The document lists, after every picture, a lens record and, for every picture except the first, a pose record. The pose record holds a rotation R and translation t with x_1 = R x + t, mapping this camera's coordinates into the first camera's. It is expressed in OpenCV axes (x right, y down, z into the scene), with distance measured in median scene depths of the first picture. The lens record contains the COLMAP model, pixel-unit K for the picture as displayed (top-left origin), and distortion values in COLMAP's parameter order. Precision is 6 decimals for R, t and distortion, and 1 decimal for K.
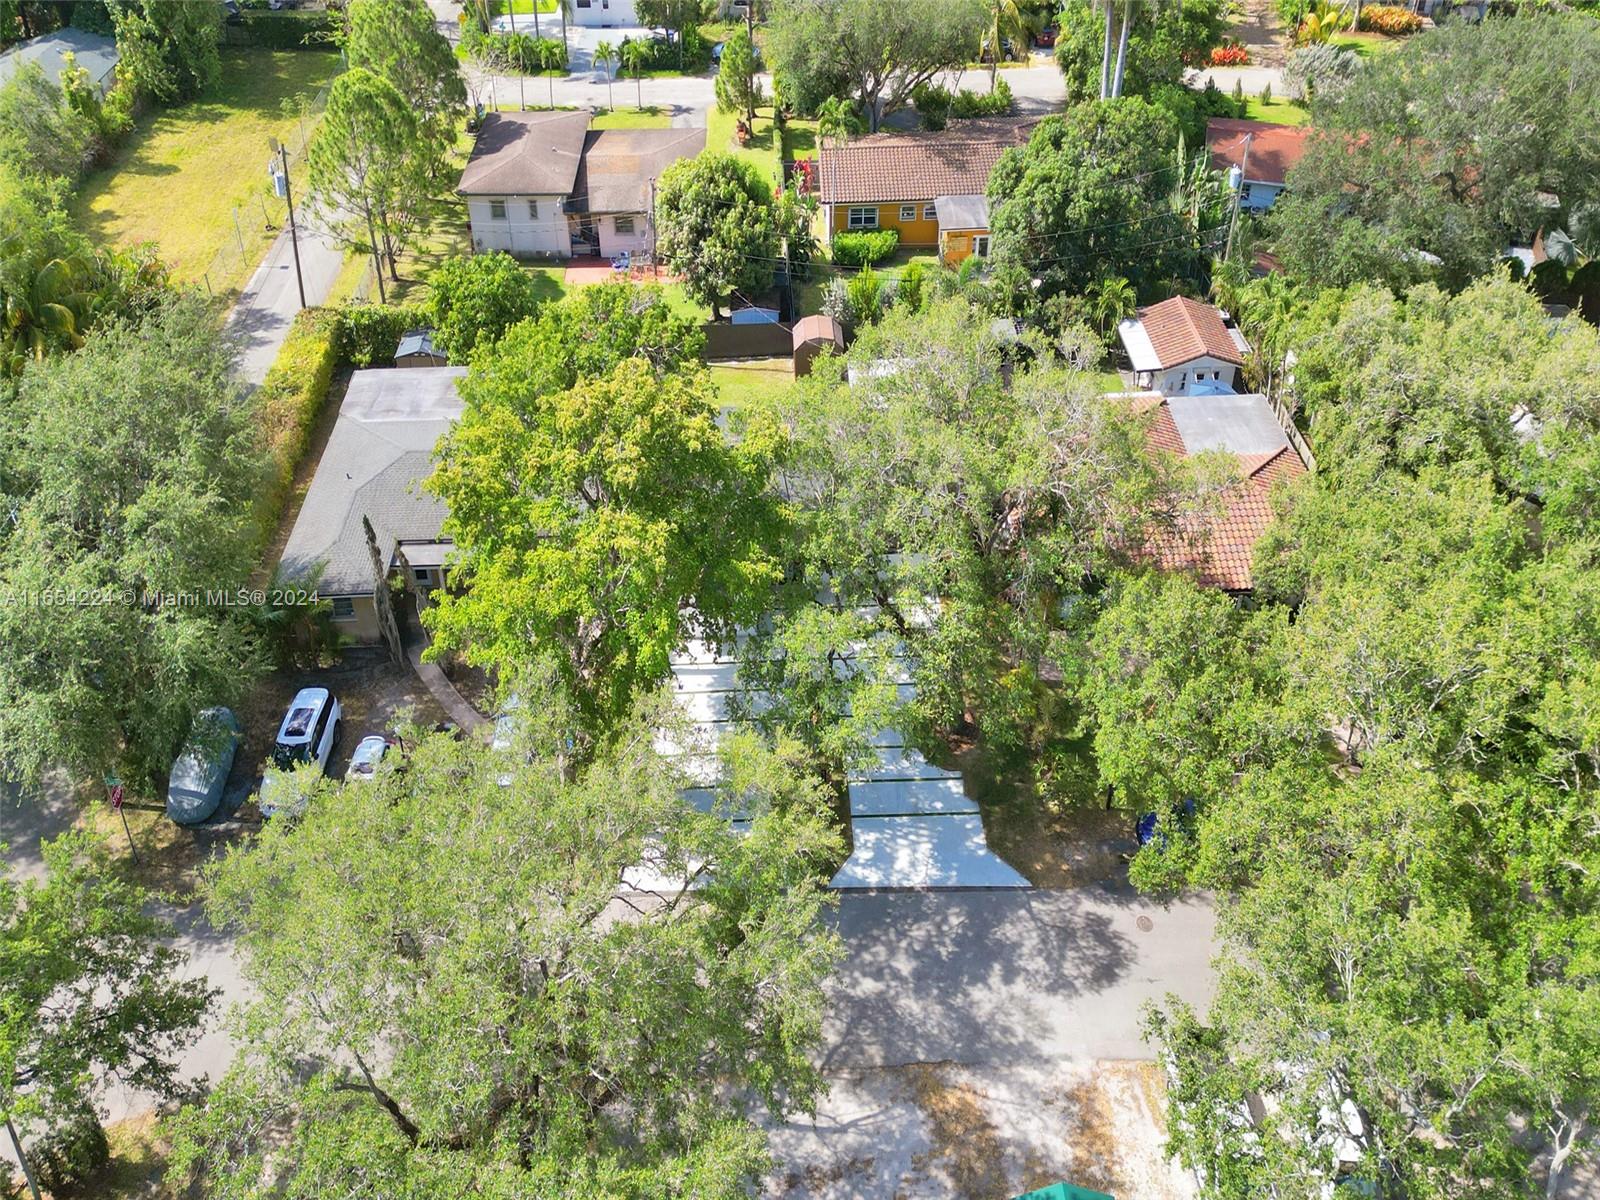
lens RADIAL K [[1022.0, 0, 801.5], [0, 1022.0, 592.4], [0, 0, 1]] dist [0.102017, 0.000703]
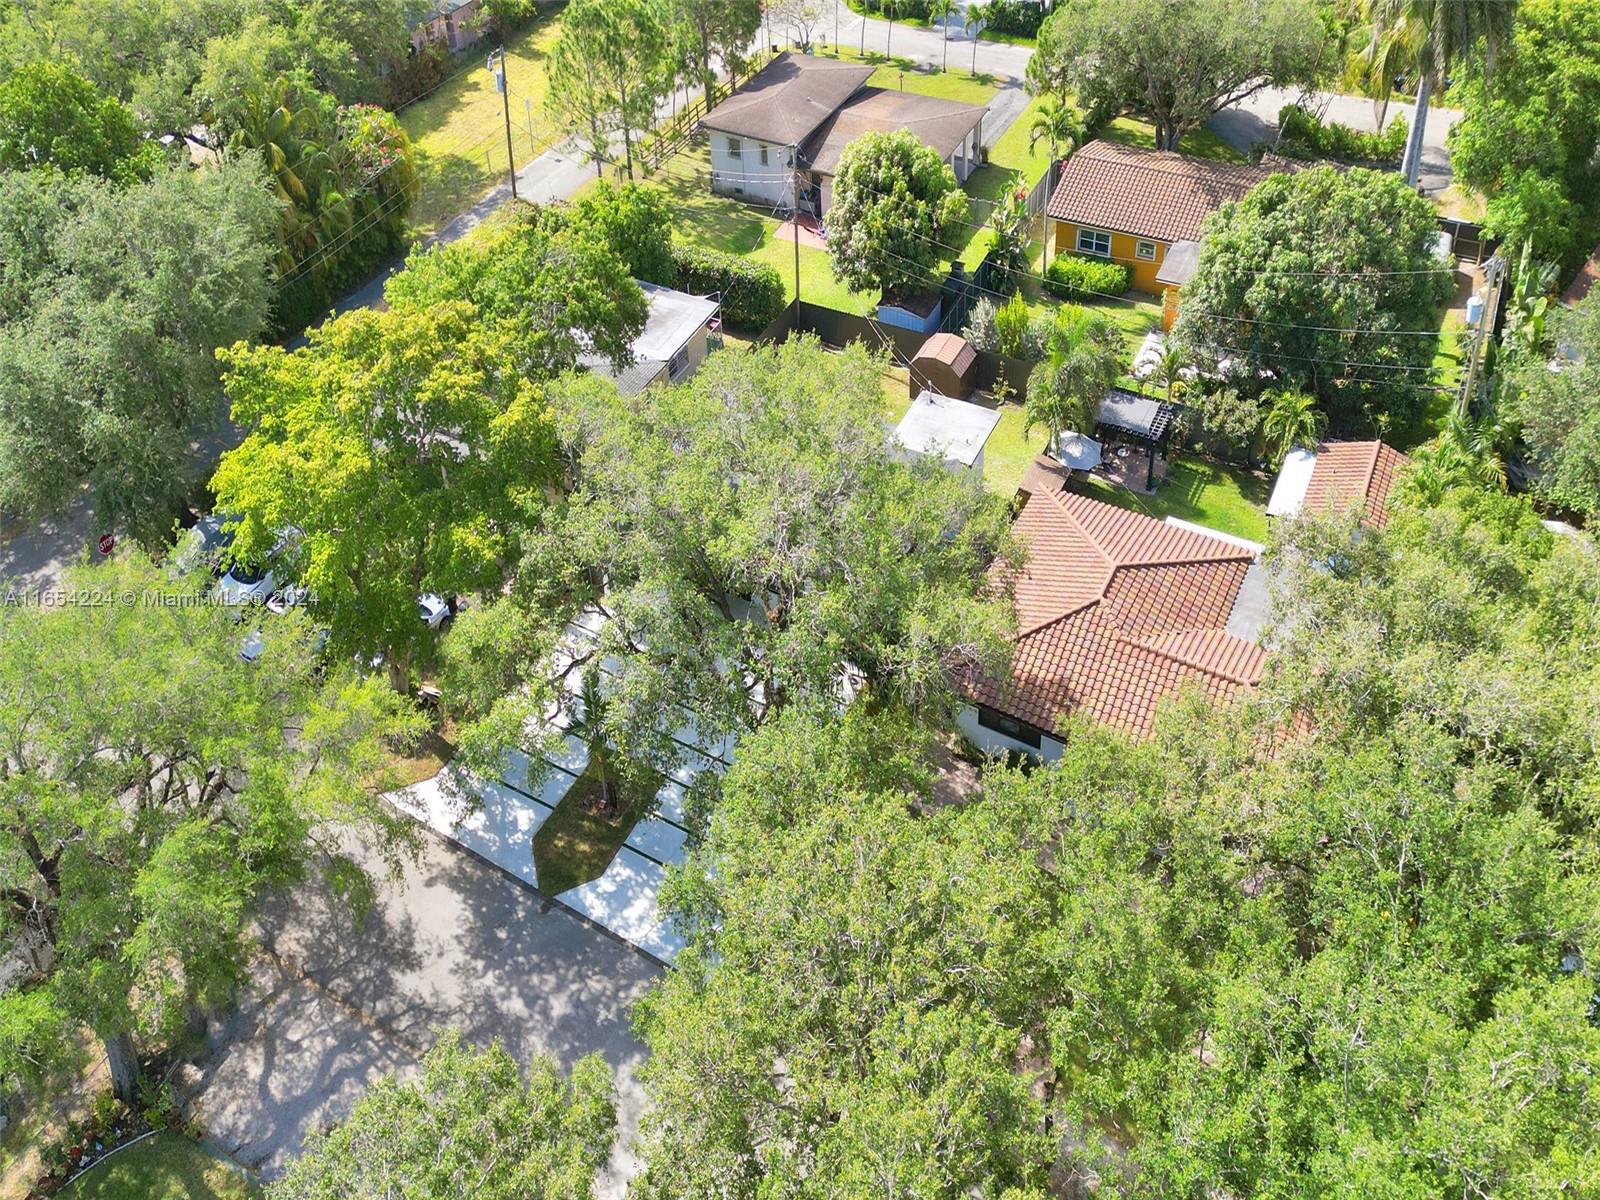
lens RADIAL K [[1119.8, 0, 799.1], [0, 1119.8, 598.1], [0, 0, 1]] dist [0.092847, -0.016022]
pose [[0.845816, 0.364172, -0.389839, 0.372313], [-0.359108, 0.929066, 0.088757, -0.101765], [0.394509, 0.064922, 0.916596, 0.084289]]
